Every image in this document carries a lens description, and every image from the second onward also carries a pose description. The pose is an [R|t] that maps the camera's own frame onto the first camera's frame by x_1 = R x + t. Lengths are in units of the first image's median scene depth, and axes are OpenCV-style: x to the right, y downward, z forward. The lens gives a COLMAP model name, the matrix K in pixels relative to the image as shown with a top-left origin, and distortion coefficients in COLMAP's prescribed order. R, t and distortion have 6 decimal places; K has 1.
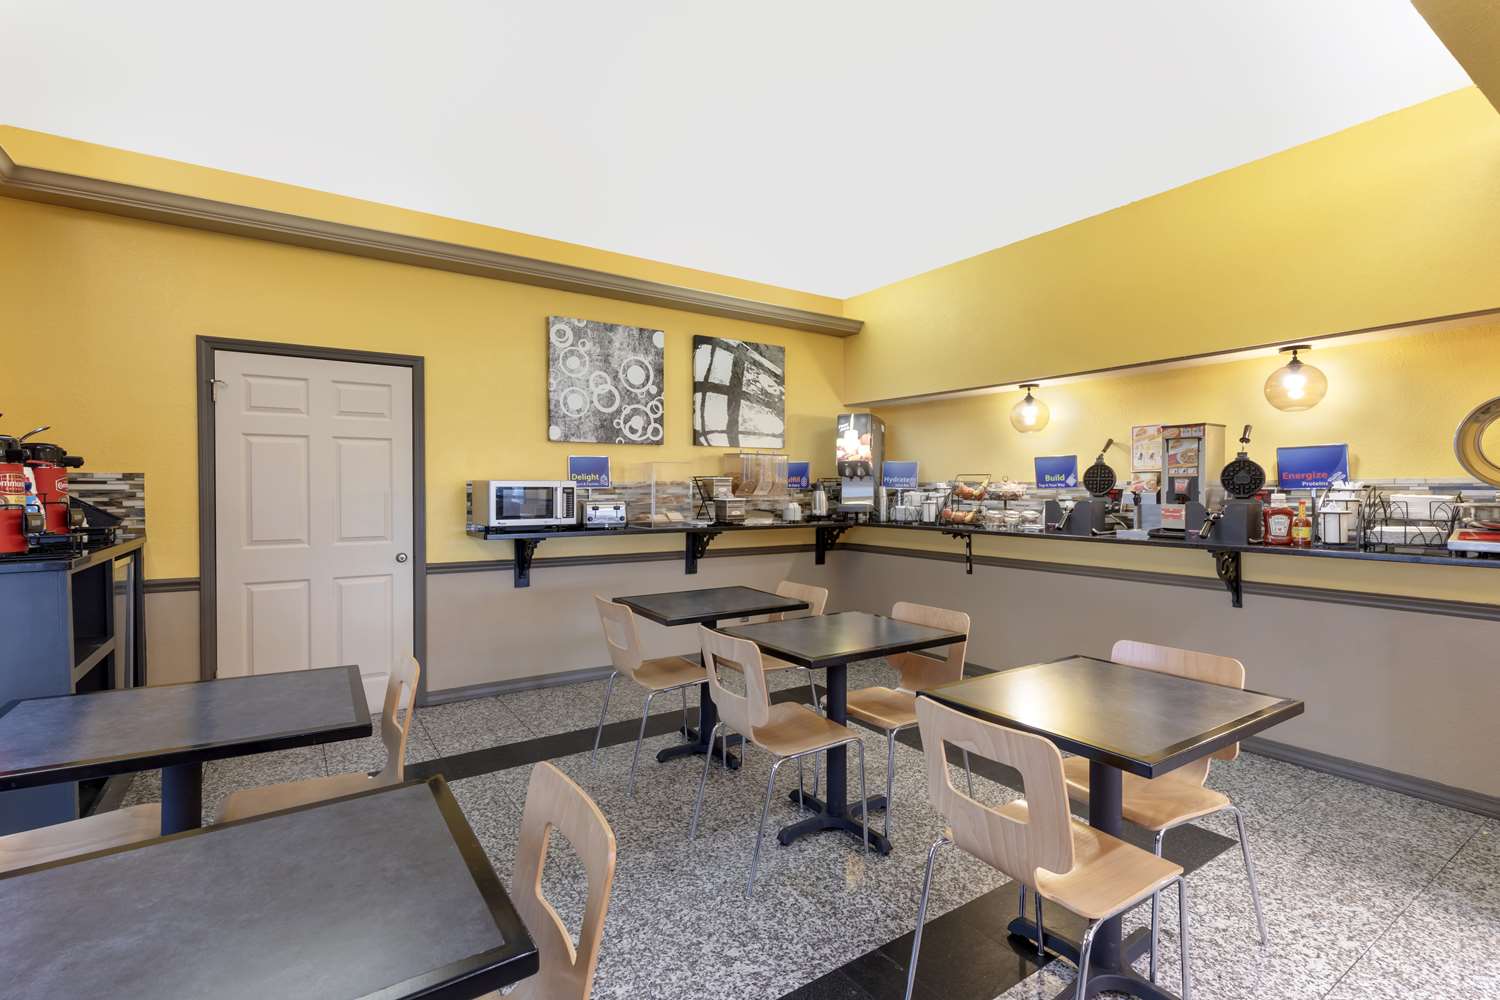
lens RADIAL K [[698.2, 0, 750.0], [0, 698.2, 500.0], [0, 0, 1]] dist [-0.000773, -0.000113]
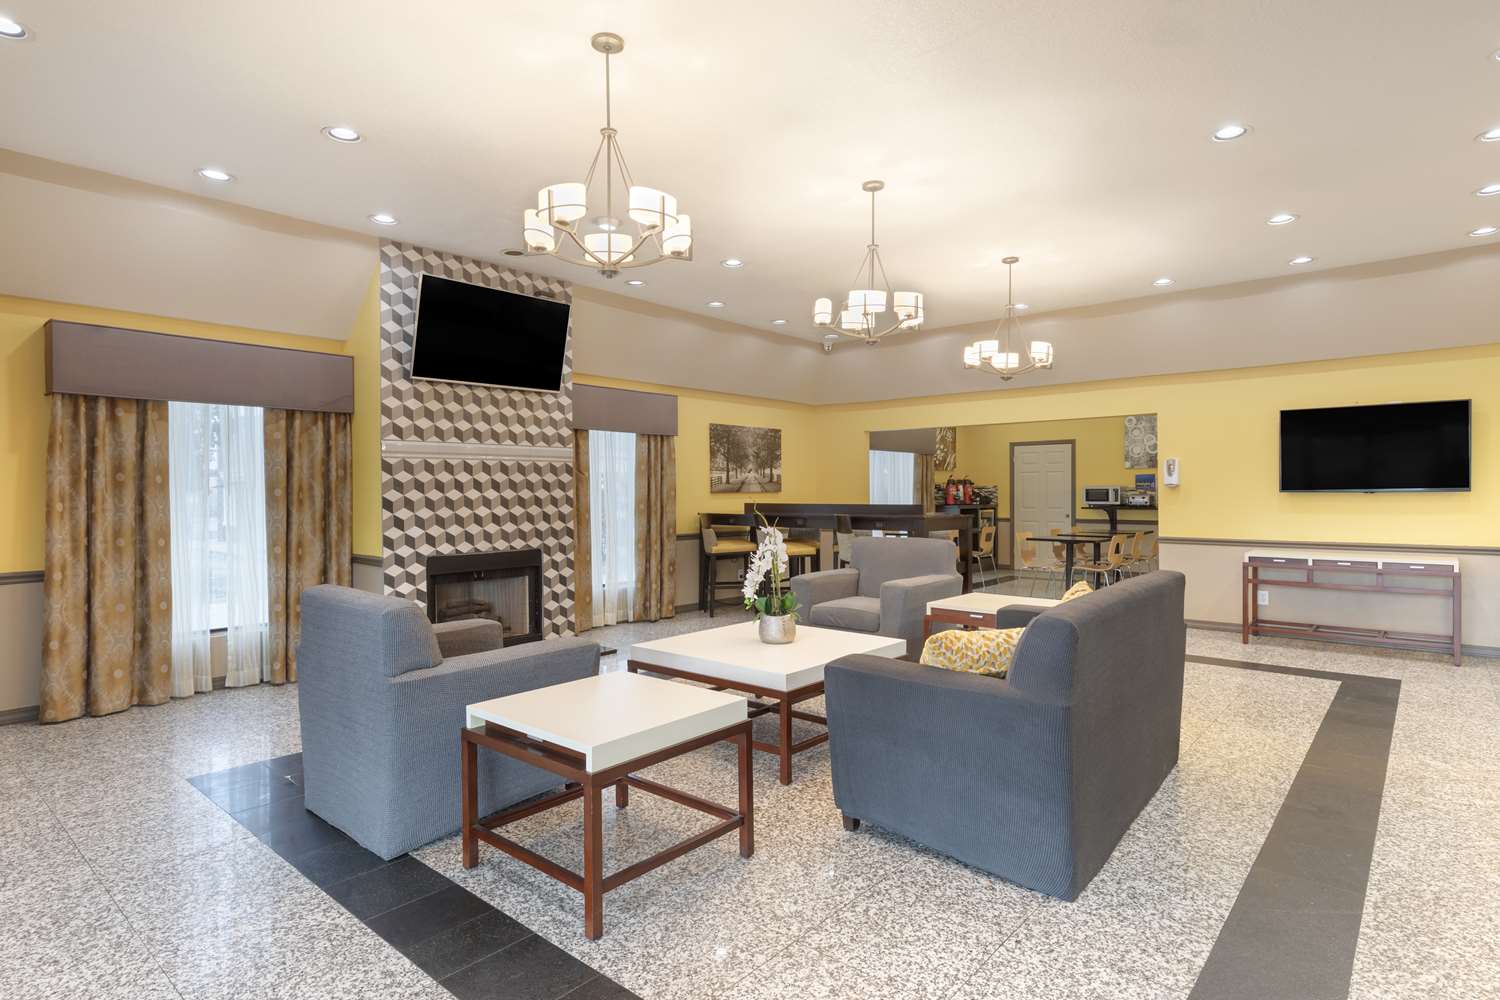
lens RADIAL K [[790.7, 0, 750.0], [0, 790.7, 500.0], [0, 0, 1]] dist [0.000293, 0.000028]
pose [[0.268241, 0.011075, -0.963288, 2.056390], [0.002213, 0.999924, 0.012113, -0.015566], [0.963349, -0.005381, 0.268197, -0.965543]]
